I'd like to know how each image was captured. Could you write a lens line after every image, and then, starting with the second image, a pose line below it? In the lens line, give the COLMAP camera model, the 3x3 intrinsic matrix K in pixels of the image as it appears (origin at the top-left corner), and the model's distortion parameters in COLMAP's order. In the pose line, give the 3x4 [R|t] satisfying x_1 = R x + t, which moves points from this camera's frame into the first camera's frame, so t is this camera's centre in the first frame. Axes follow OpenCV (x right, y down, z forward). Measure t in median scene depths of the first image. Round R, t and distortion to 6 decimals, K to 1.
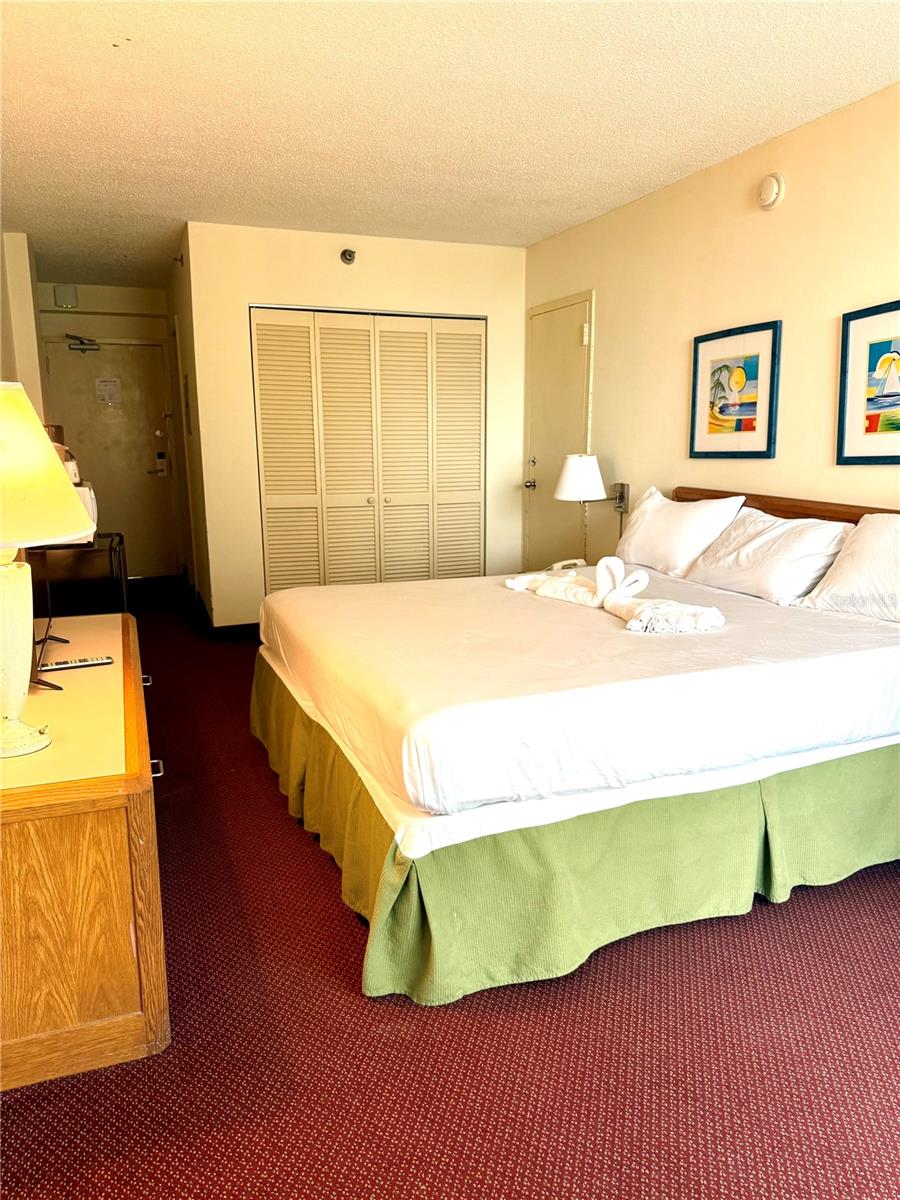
lens RADIAL K [[828.1, 0, 450.0], [0, 828.1, 600.0], [0, 0, 1]] dist [0.000225, -0.000807]
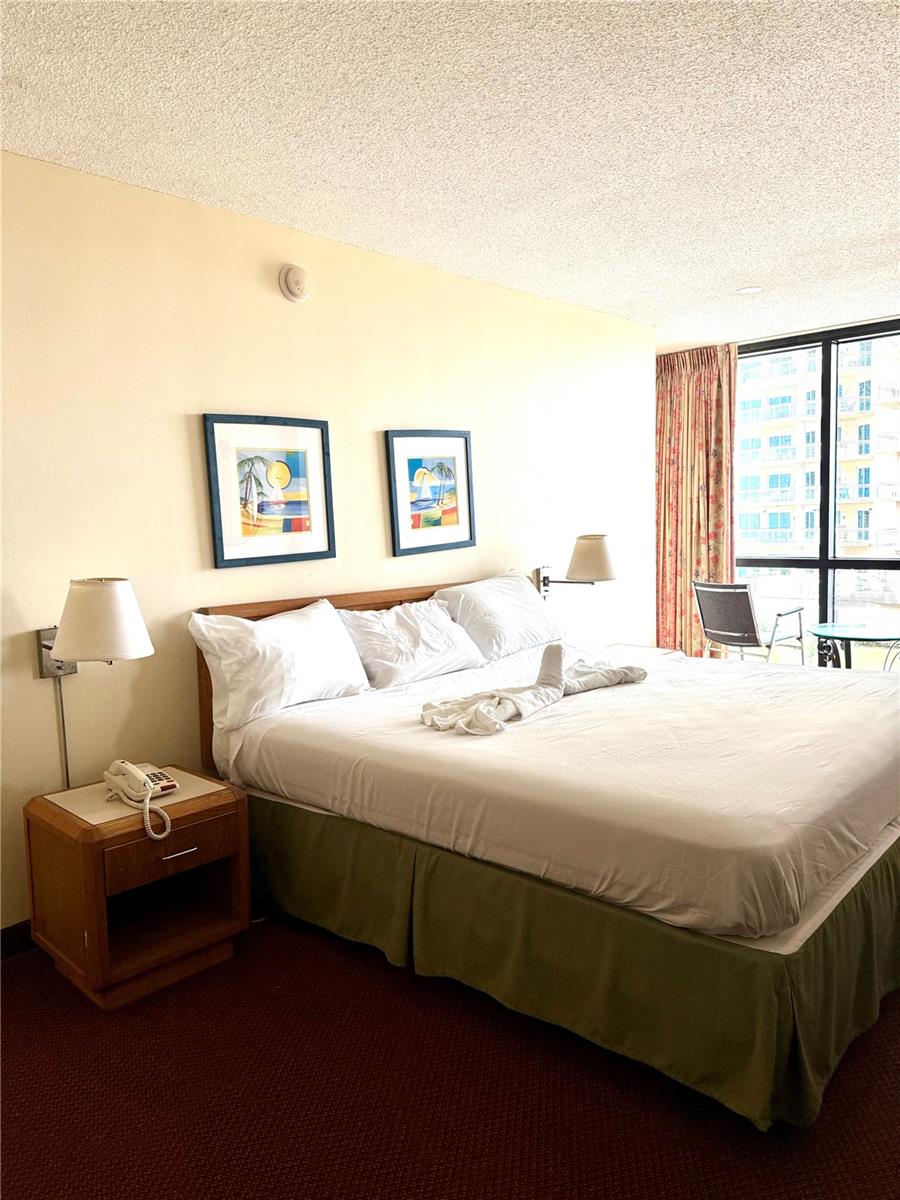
lens RADIAL K [[828.1, 0, 450.0], [0, 828.1, 600.0], [0, 0, 1]] dist [0.000225, -0.000807]
pose [[-0.426040, -0.062958, 0.902511, -0.549696], [0.216128, 0.961609, 0.169107, -0.253016], [-0.878509, 0.267104, -0.396076, 1.251896]]
